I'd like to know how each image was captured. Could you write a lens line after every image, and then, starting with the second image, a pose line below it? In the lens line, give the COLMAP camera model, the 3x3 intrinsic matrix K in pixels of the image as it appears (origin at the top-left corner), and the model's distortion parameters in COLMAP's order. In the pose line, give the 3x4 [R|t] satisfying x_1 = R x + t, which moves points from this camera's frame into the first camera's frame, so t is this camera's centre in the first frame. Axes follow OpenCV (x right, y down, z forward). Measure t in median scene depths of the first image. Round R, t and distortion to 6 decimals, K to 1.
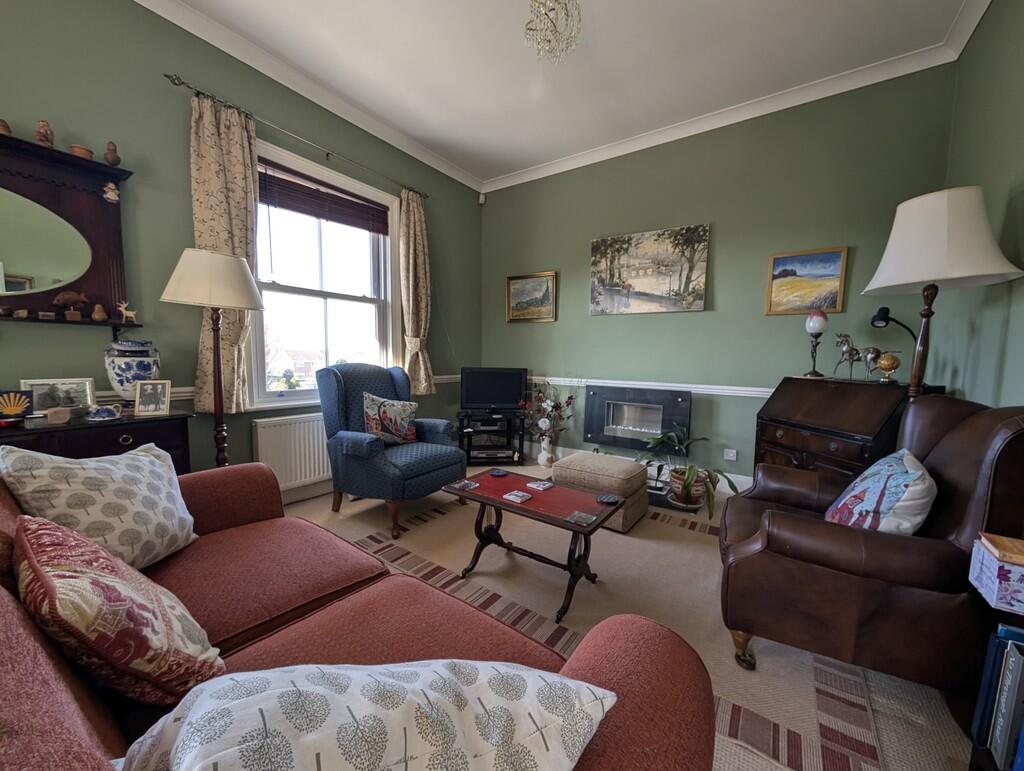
lens RADIAL K [[382.3, 0, 512.0], [0, 382.3, 386.7], [0, 0, 1]] dist [0.003641, 0.000116]
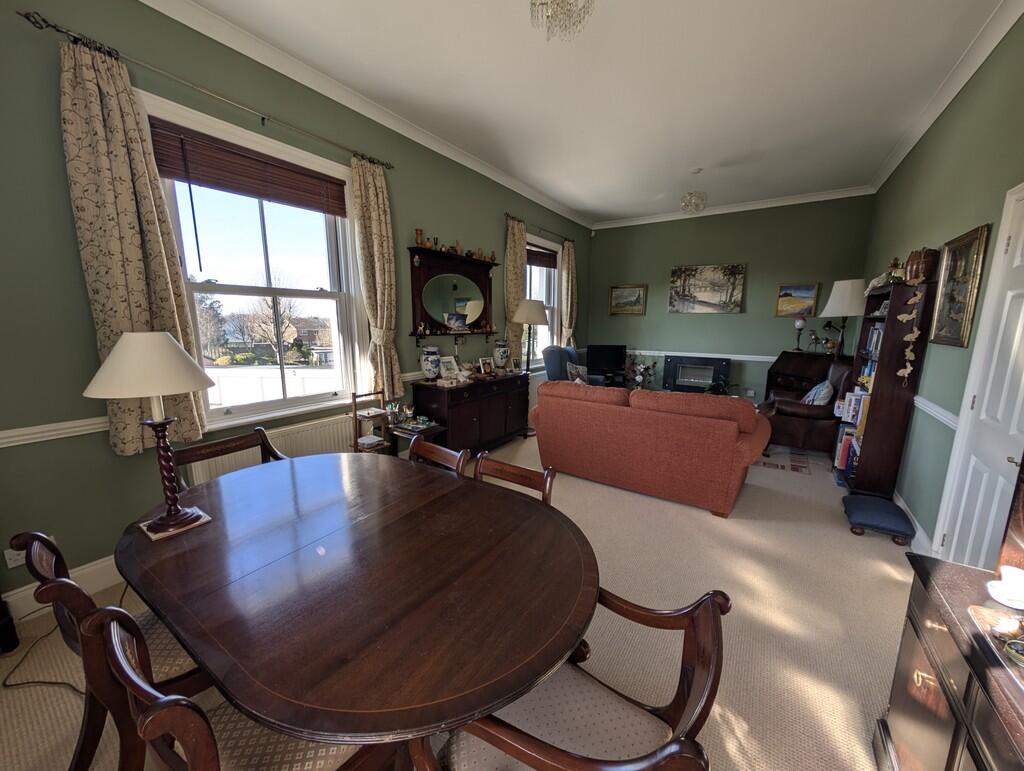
lens RADIAL K [[382.3, 0, 514.3], [0, 382.3, 386.7], [0, 0, 1]] dist [0.003641, 0.000116]
pose [[0.999670, -0.013356, 0.021932, -0.576848], [0.011339, 0.995907, 0.089673, -0.028386], [-0.023040, -0.089395, 0.995730, -0.762209]]
